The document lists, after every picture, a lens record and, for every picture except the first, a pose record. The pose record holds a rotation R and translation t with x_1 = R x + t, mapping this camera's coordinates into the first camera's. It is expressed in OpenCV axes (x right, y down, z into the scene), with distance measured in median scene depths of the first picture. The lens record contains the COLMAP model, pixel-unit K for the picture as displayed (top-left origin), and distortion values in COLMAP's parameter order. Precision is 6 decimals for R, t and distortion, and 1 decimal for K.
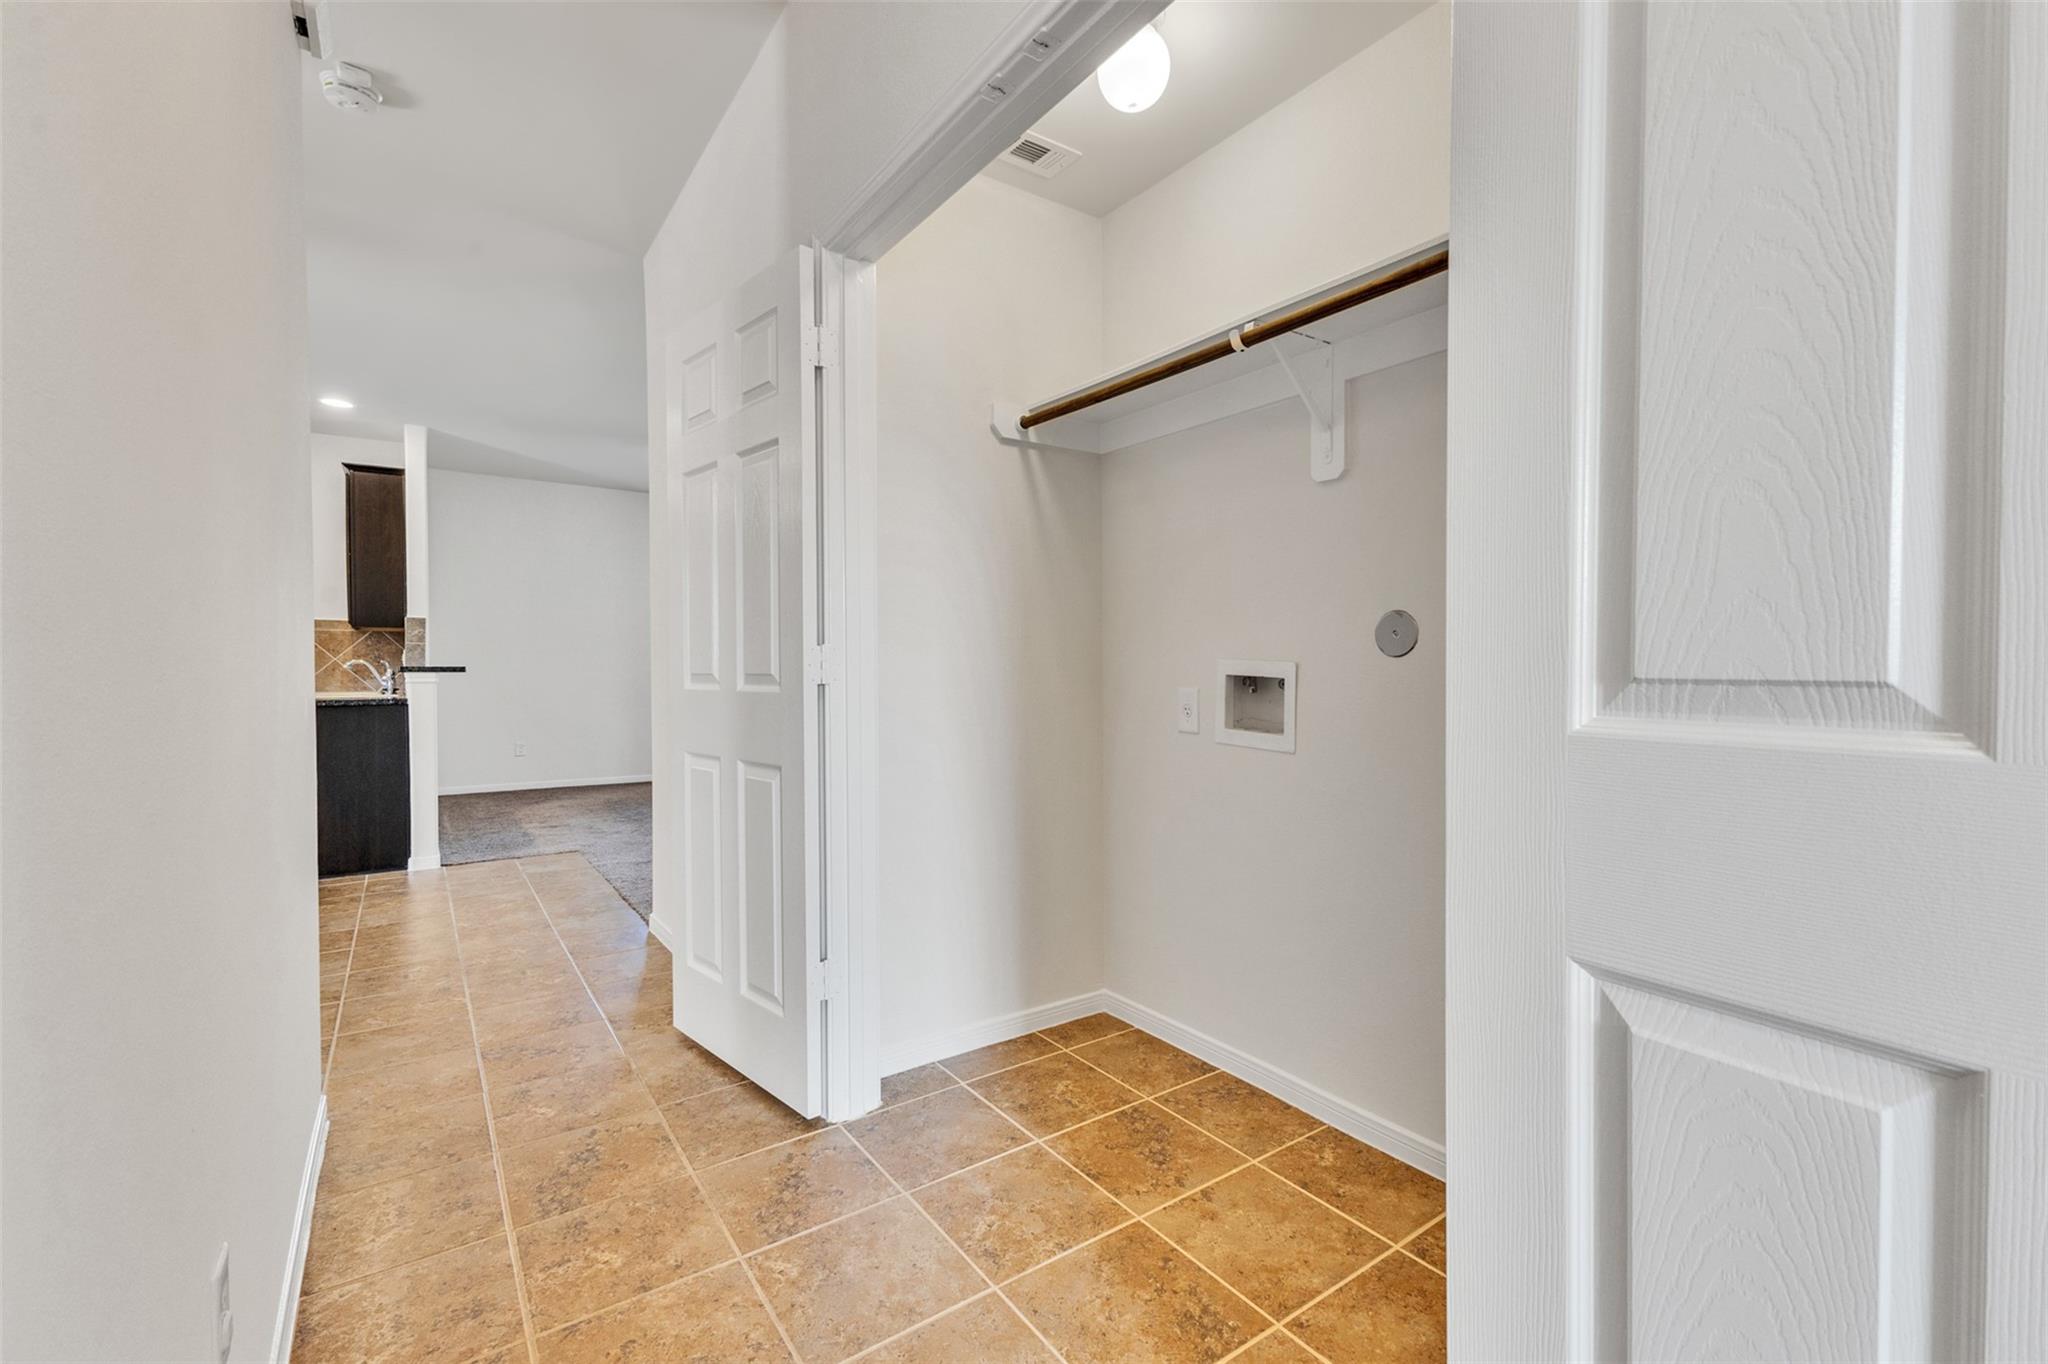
lens RADIAL K [[884.0, 0, 1029.1], [0, 884.0, 678.4], [0, 0, 1]] dist [0.014542, -0.000493]
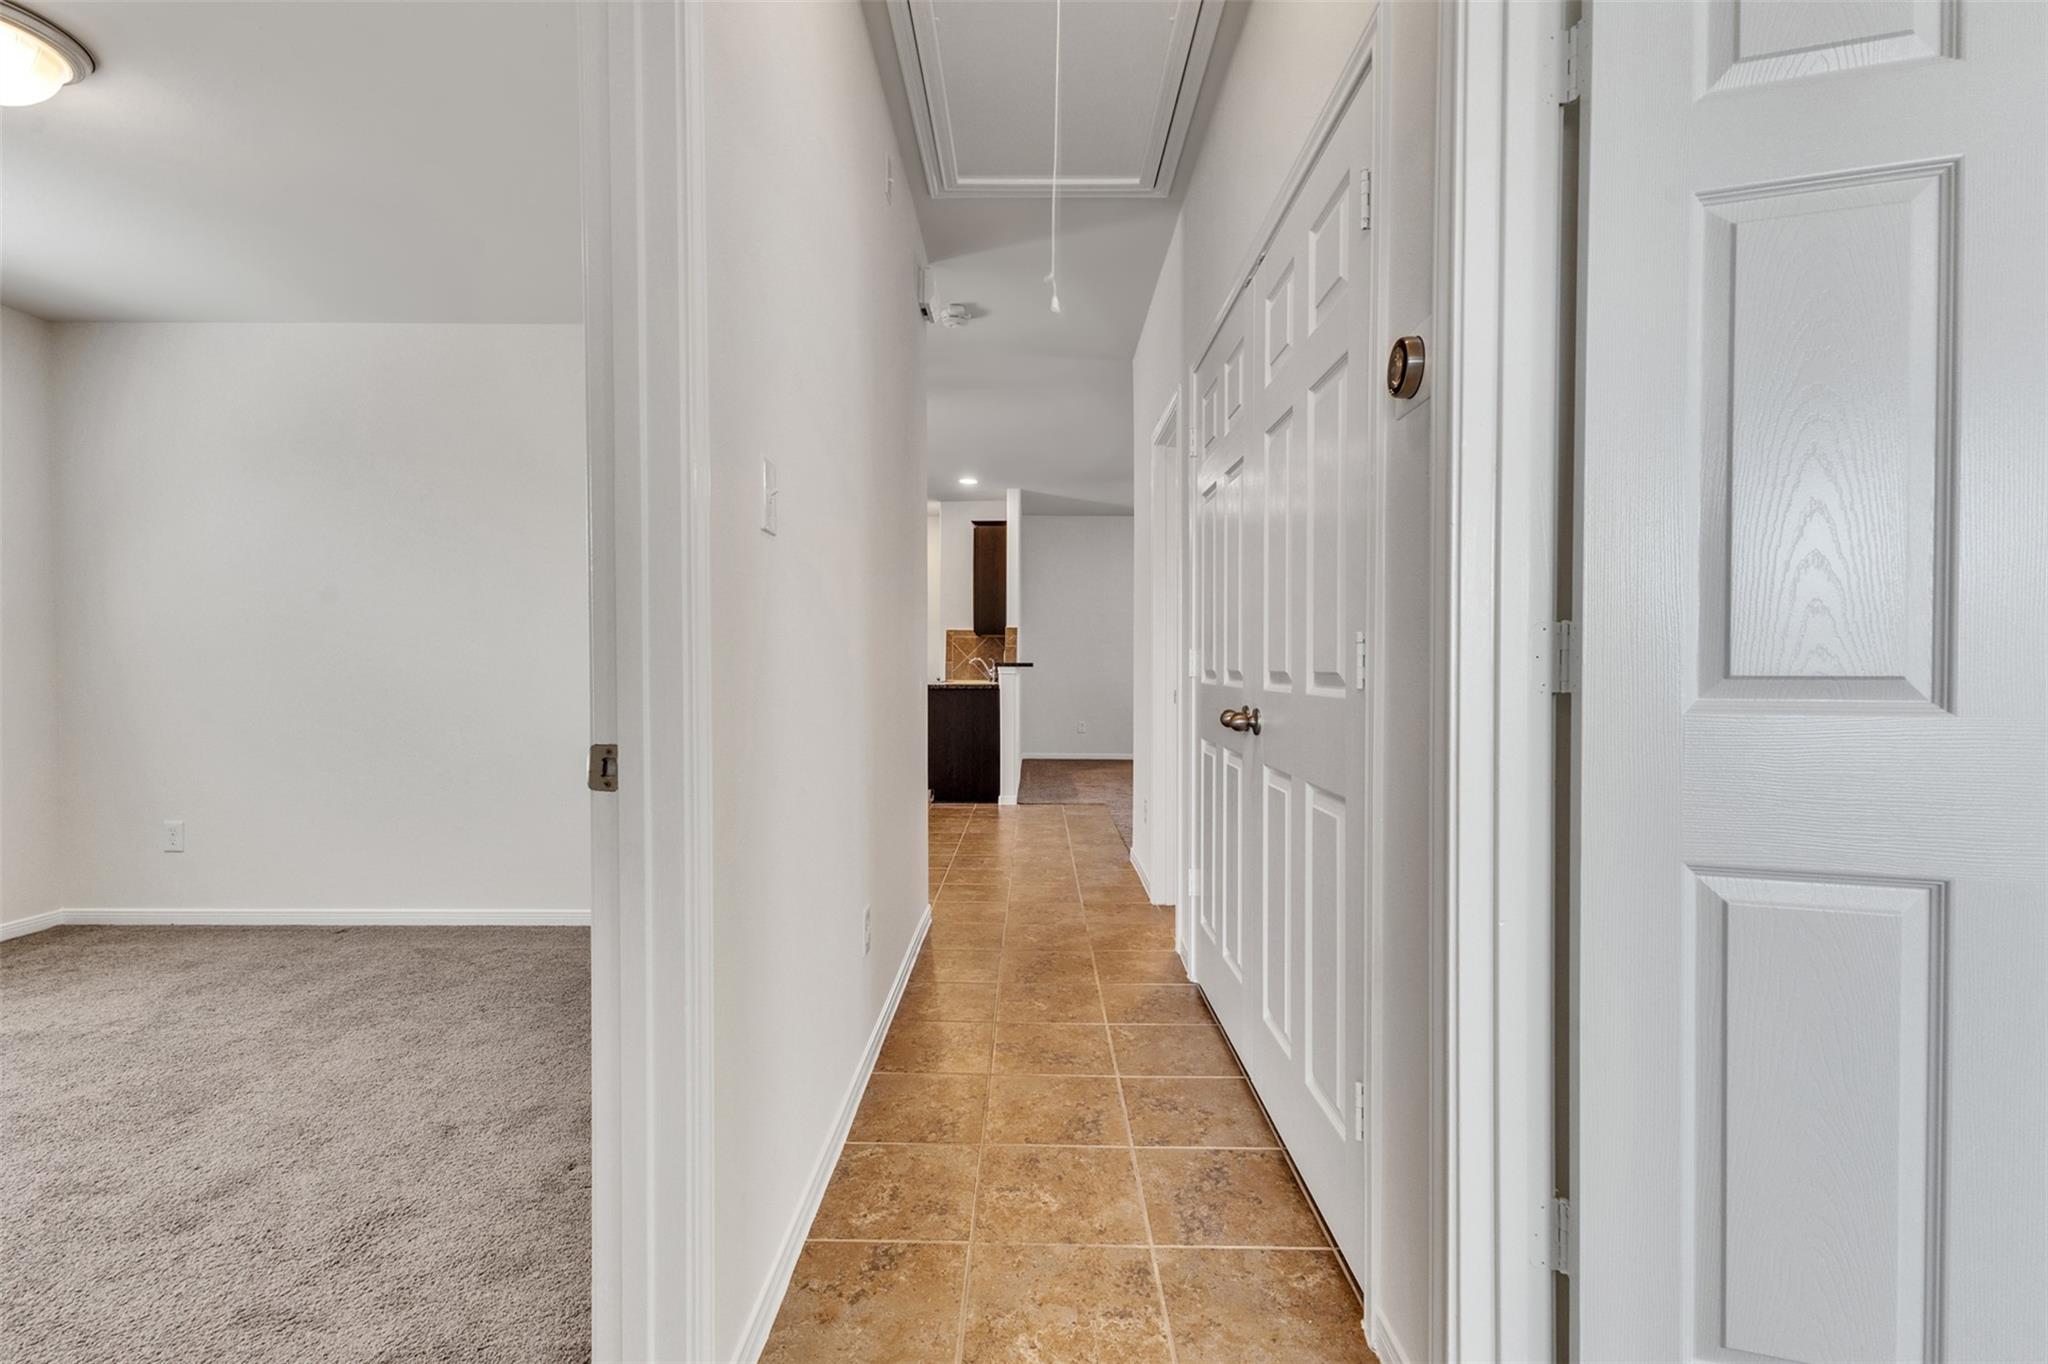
lens RADIAL K [[884.0, 0, 1029.1], [0, 884.0, 678.4], [0, 0, 1]] dist [0.014542, -0.000493]
pose [[0.816546, 0.013436, -0.577124, 0.163334], [-0.011679, 0.999909, 0.006754, 0.001883], [0.577162, 0.001225, 0.816629, -0.137448]]
